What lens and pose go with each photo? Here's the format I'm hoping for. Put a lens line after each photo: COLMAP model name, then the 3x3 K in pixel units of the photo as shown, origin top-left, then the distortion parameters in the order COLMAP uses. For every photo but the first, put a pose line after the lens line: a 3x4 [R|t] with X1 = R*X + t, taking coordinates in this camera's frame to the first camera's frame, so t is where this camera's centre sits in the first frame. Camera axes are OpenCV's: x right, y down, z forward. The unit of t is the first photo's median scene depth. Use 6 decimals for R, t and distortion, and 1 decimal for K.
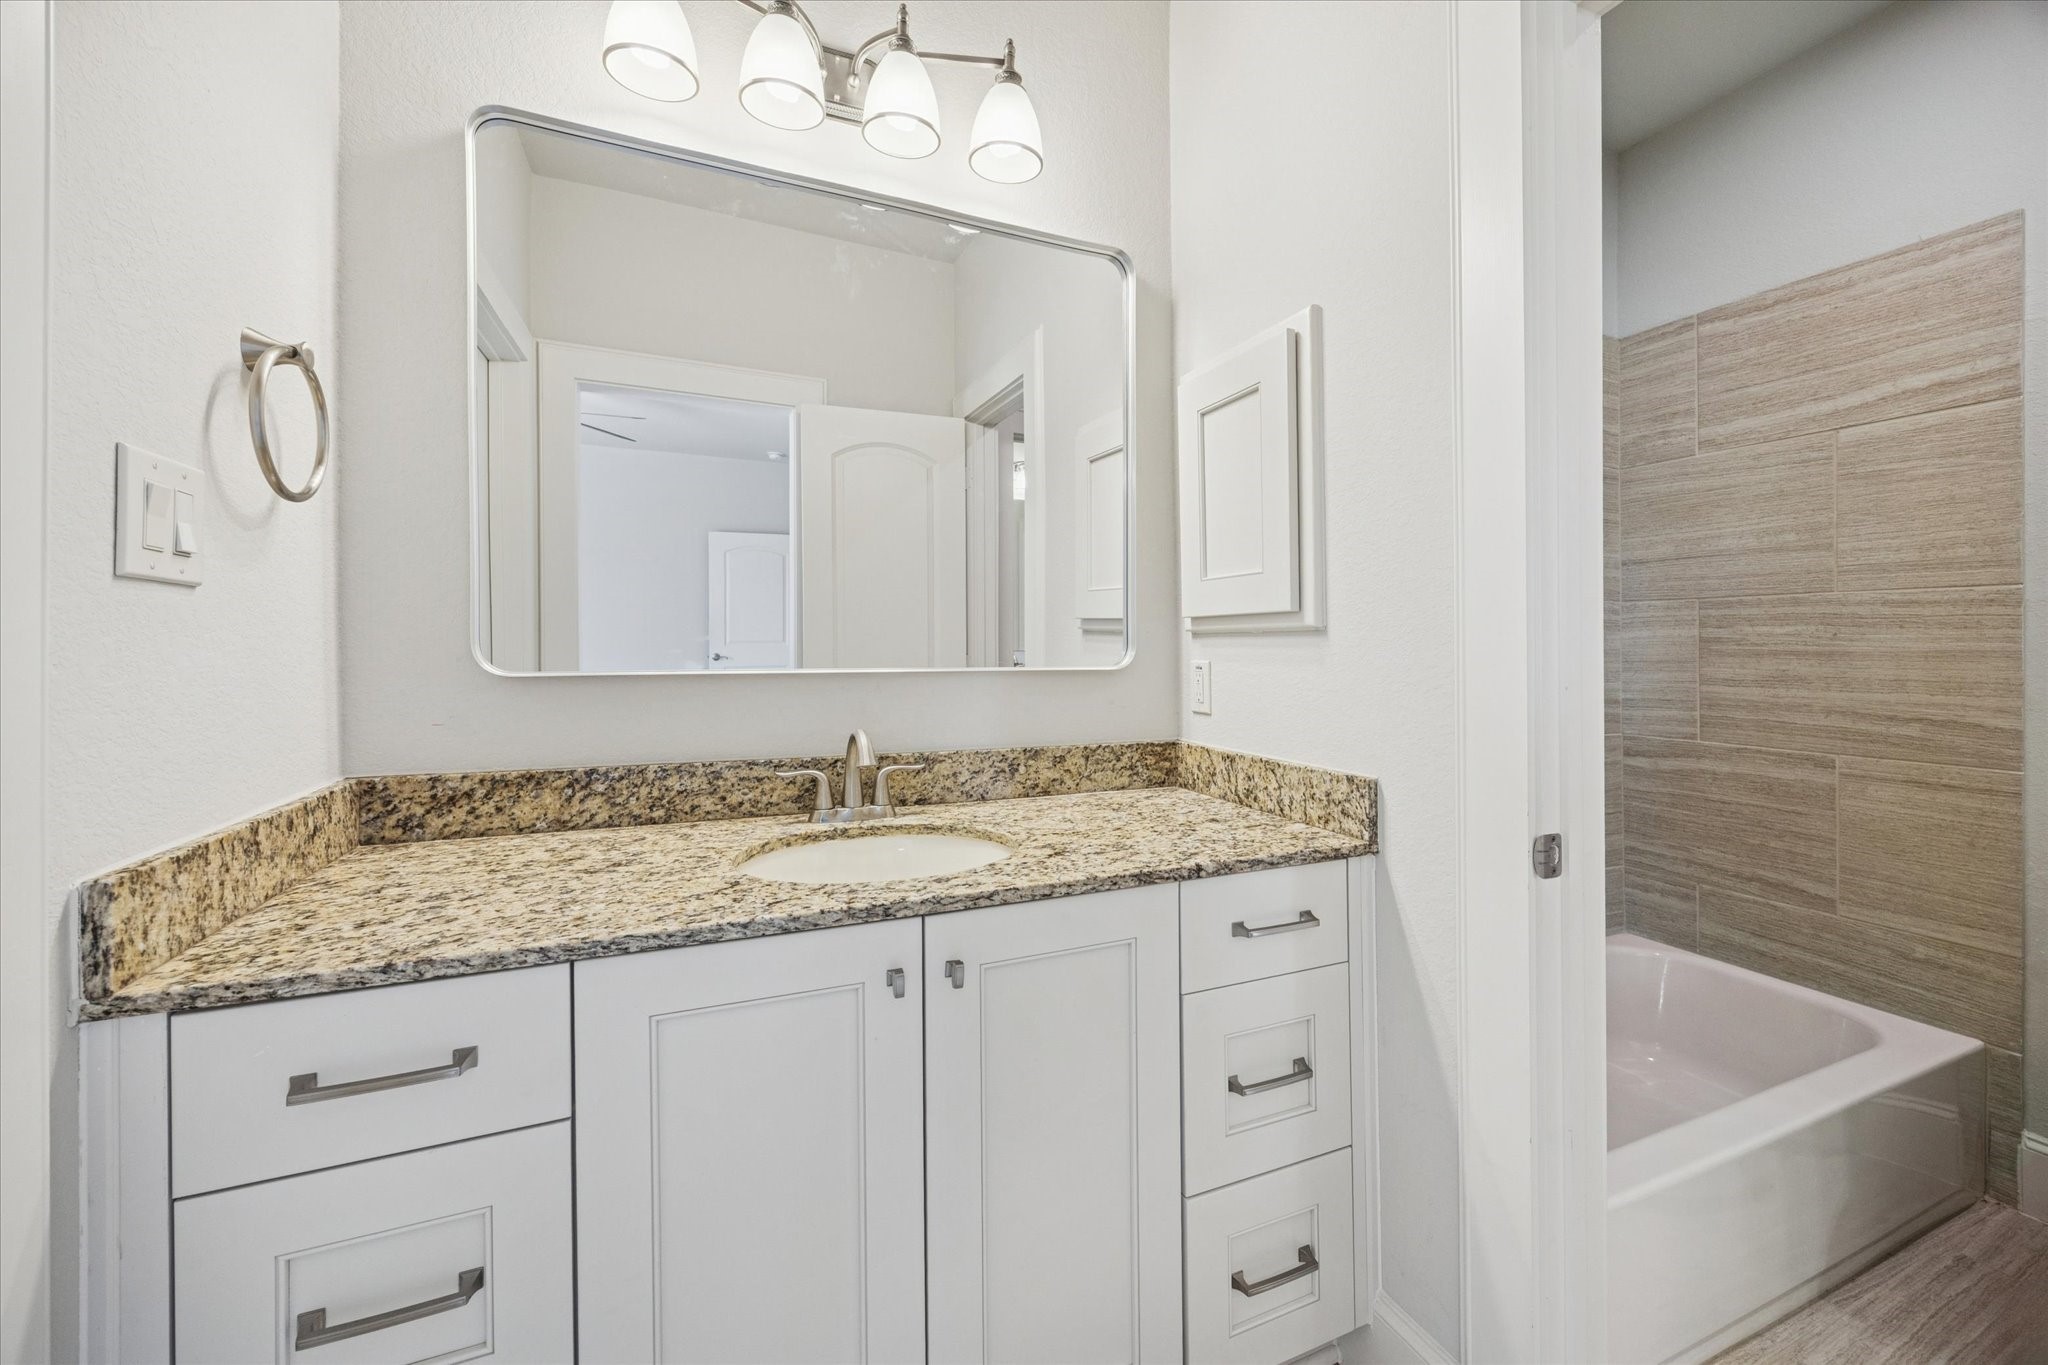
lens RADIAL K [[799.4, 0, 1032.2], [0, 799.4, 652.9], [0, 0, 1]] dist [-0.000824, -0.000092]
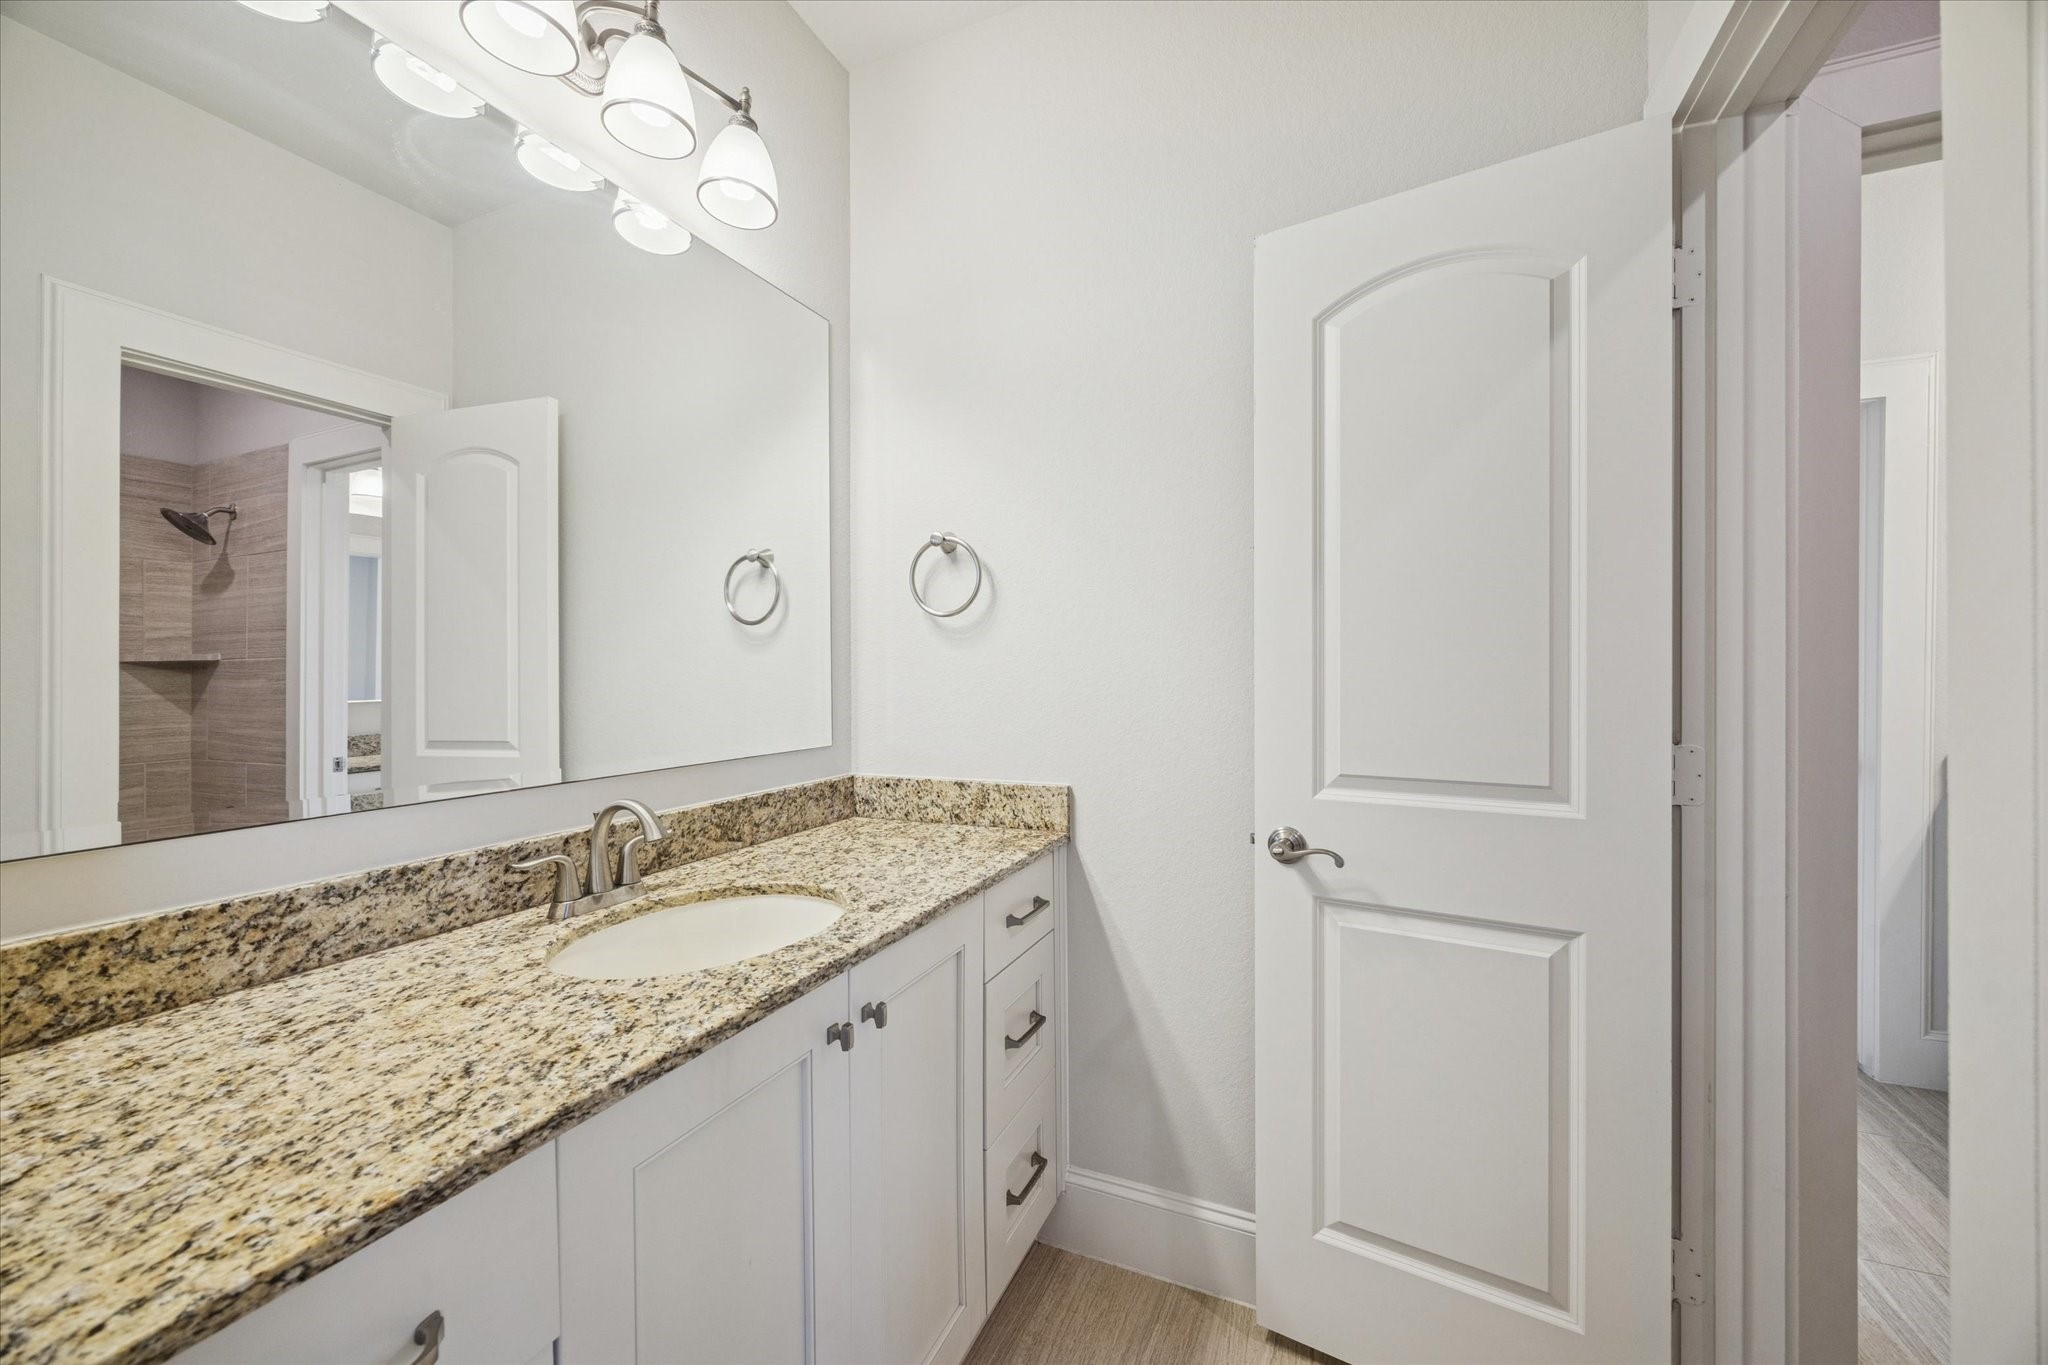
lens RADIAL K [[792.9, 0, 1037.3], [0, 792.9, 667.0], [0, 0, 1]] dist [-0.000338, -0.000021]
pose [[0.722626, 0.001228, 0.691238, -0.543528], [-0.000149, 0.999999, -0.001621, -0.056323], [-0.691239, 0.001069, 0.722626, 0.051834]]
